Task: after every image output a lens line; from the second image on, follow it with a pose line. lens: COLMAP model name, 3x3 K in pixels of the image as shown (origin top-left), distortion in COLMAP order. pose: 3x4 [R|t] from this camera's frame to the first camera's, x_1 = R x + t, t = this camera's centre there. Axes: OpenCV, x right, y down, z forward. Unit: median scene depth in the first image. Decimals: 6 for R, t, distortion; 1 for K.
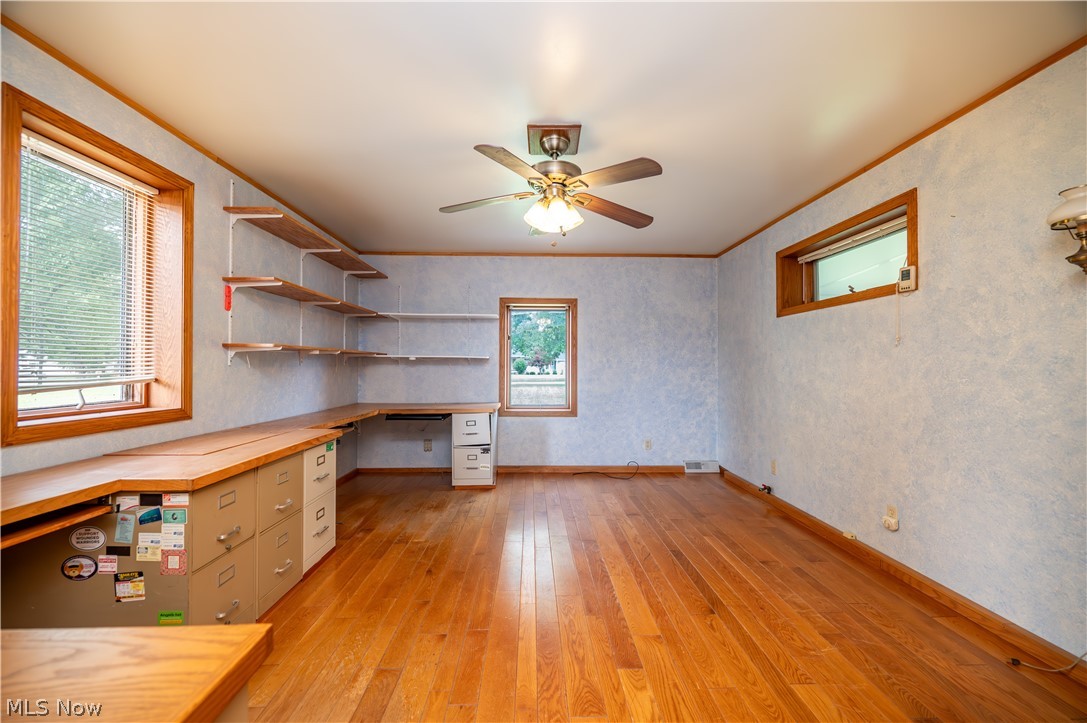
lens RADIAL K [[429.8, 0, 545.5], [0, 429.8, 360.6], [0, 0, 1]] dist [0.001201, -0.000616]
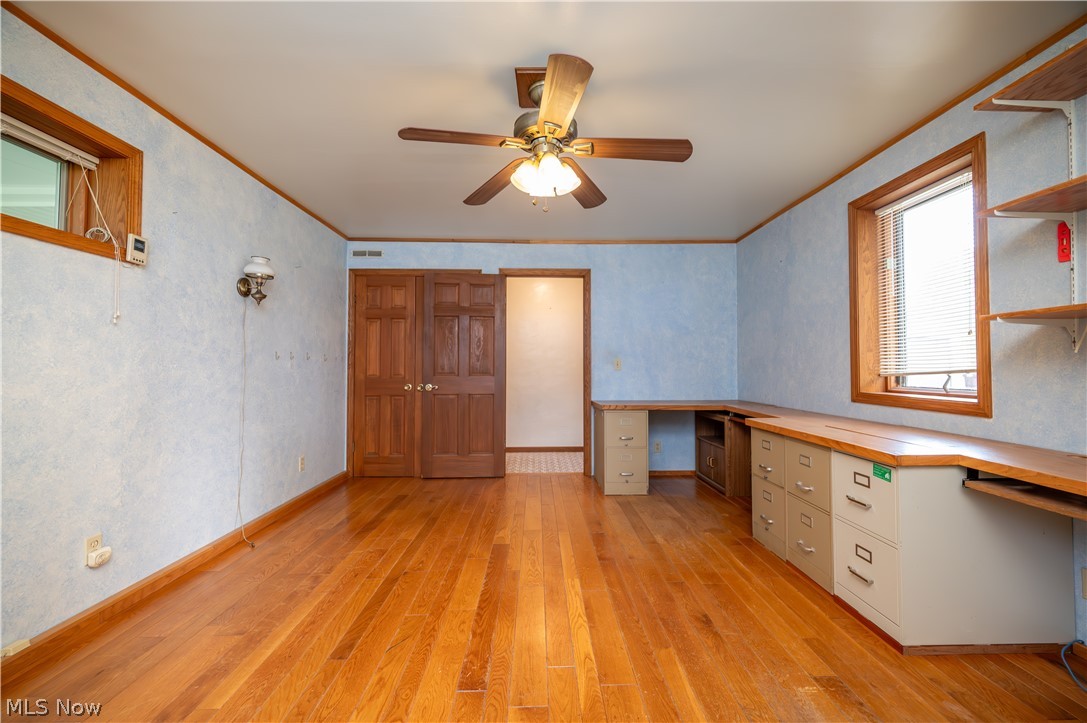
lens RADIAL K [[429.8, 0, 545.5], [0, 429.8, 360.6], [0, 0, 1]] dist [0.001201, -0.000616]
pose [[-0.999908, -0.003046, 0.013231, 0.010212], [-0.003420, 0.999594, -0.028288, 0.058396], [-0.013140, -0.028331, -0.999512, 2.007361]]
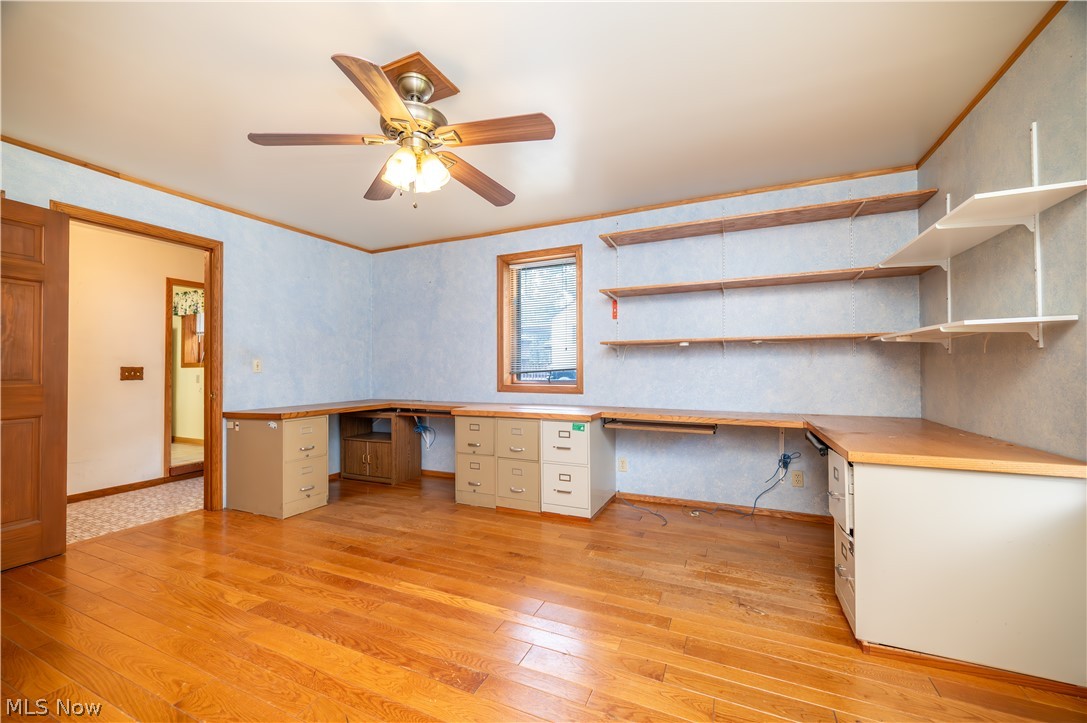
lens RADIAL K [[429.7, 0, 544.5], [0, 429.7, 366.1], [0, 0, 1]] dist [-0.002316, -0.000409]
pose [[-0.444082, -0.007619, -0.895954, 0.701672], [0.014193, 0.999779, -0.015537, 0.061949], [0.895874, -0.019616, -0.443875, 1.727682]]
